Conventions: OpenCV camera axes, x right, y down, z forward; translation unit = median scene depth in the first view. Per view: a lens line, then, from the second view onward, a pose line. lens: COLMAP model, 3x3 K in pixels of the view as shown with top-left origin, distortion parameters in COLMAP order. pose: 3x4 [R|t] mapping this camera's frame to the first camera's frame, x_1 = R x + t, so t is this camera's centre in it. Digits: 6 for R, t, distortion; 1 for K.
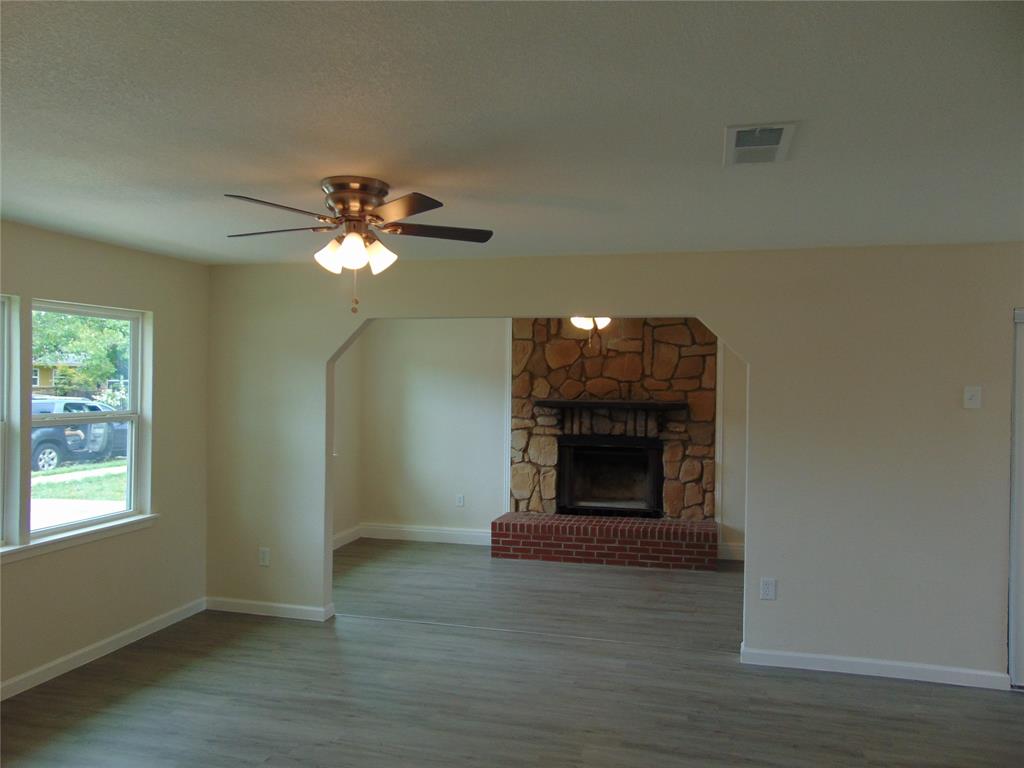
lens RADIAL K [[770.8, 0, 512.0], [0, 770.8, 384.0], [0, 0, 1]] dist [-0.032113, 0.076930]
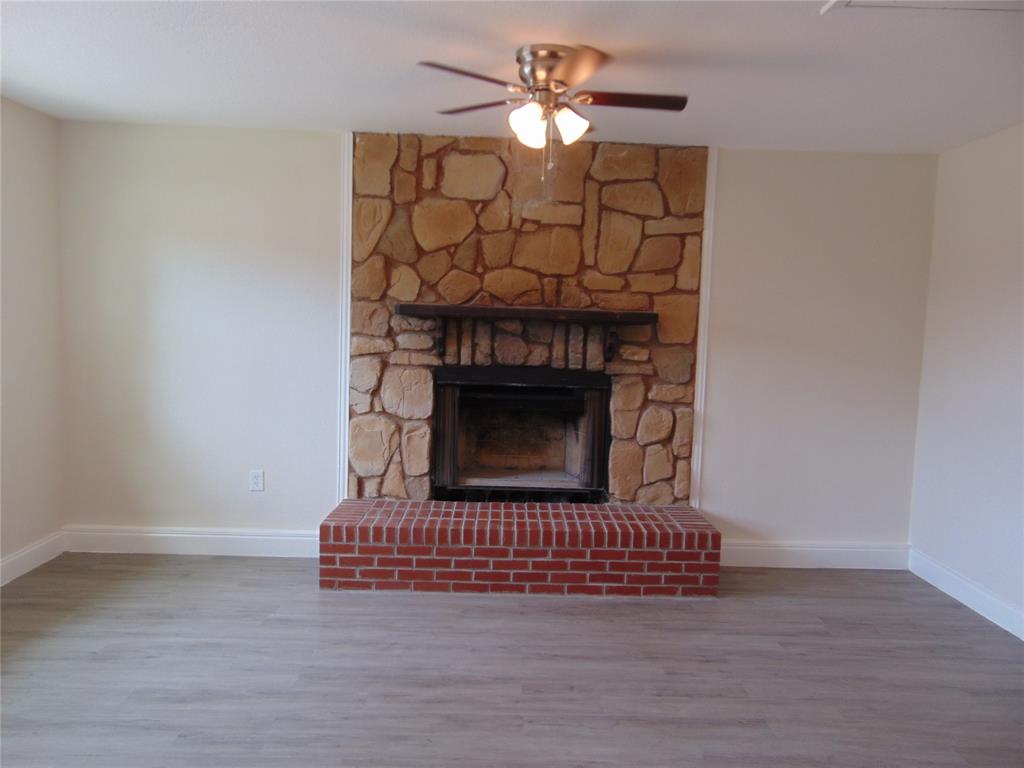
lens RADIAL K [[770.8, 0, 512.0], [0, 770.8, 384.0], [0, 0, 1]] dist [-0.032113, 0.076930]
pose [[0.965005, -0.001896, 0.262225, -0.037320], [-0.019965, 0.996540, 0.080676, 0.033413], [-0.261471, -0.083088, 0.961628, 0.447549]]
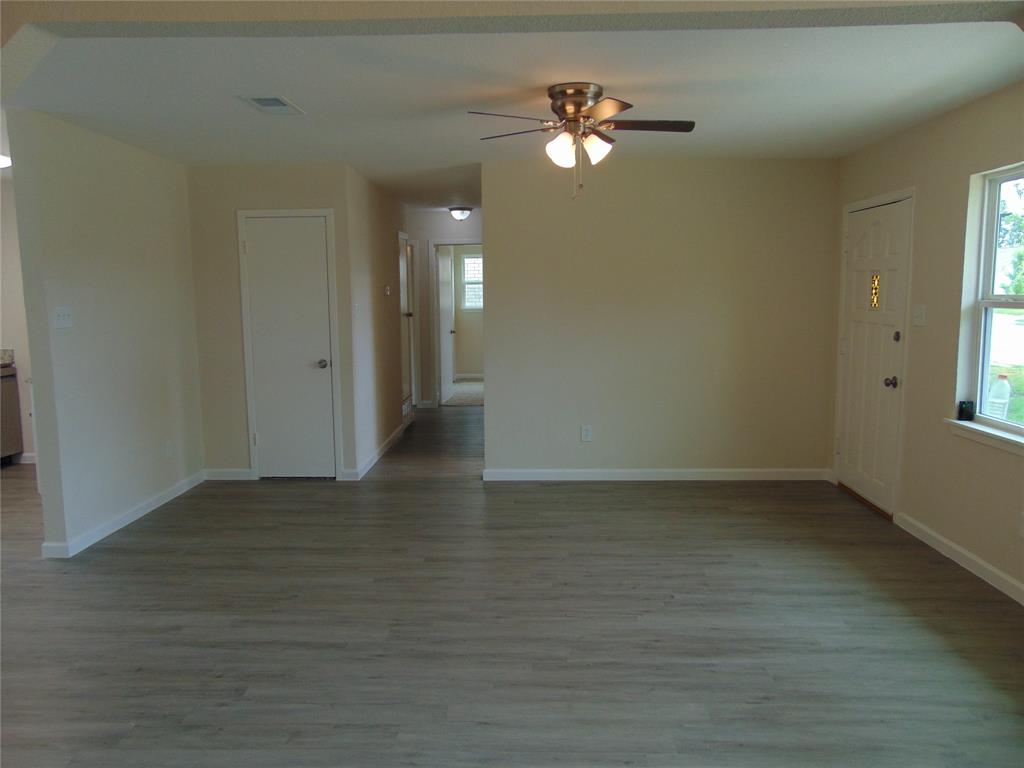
lens RADIAL K [[770.8, 0, 512.0], [0, 770.8, 384.0], [0, 0, 1]] dist [-0.032113, 0.076930]
pose [[-0.975495, 0.020765, -0.219038, 0.065183], [-0.006236, 0.992527, 0.121864, 0.019742], [0.219932, 0.120244, -0.968076, 0.865074]]
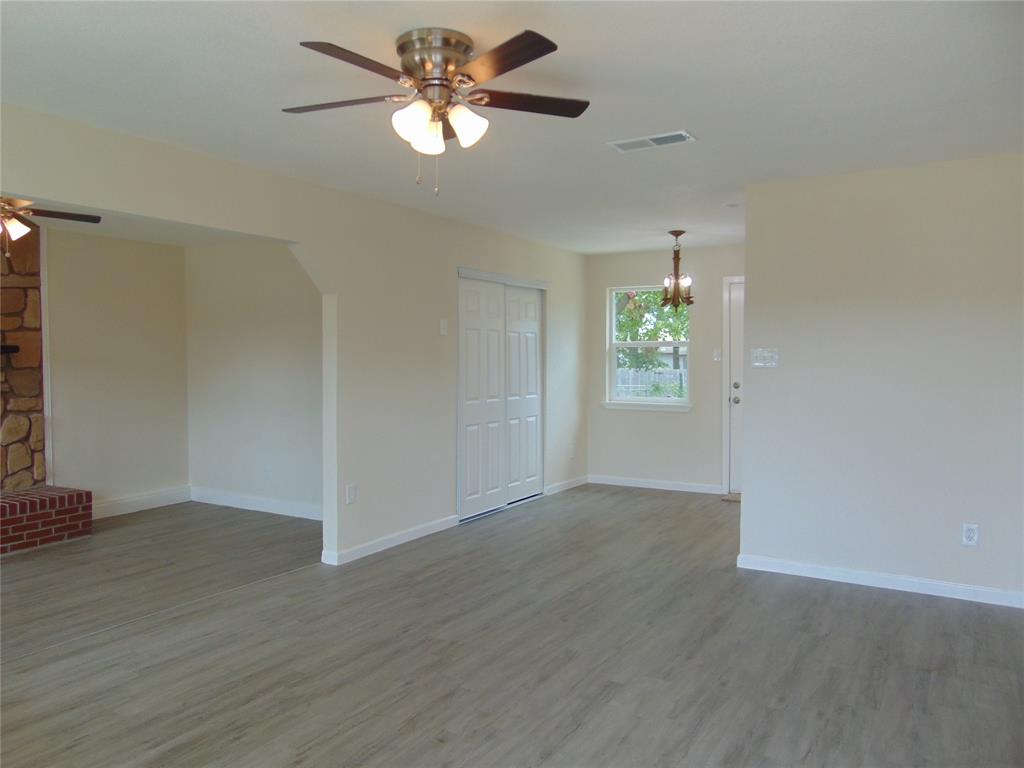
lens RADIAL K [[770.8, 0, 512.0], [0, 770.8, 384.0], [0, 0, 1]] dist [-0.032113, 0.076930]
pose [[0.280094, -0.047221, 0.958811, -0.401837], [0.007629, 0.998867, 0.046965, 0.031084], [-0.959942, -0.005840, 0.280137, 0.267527]]
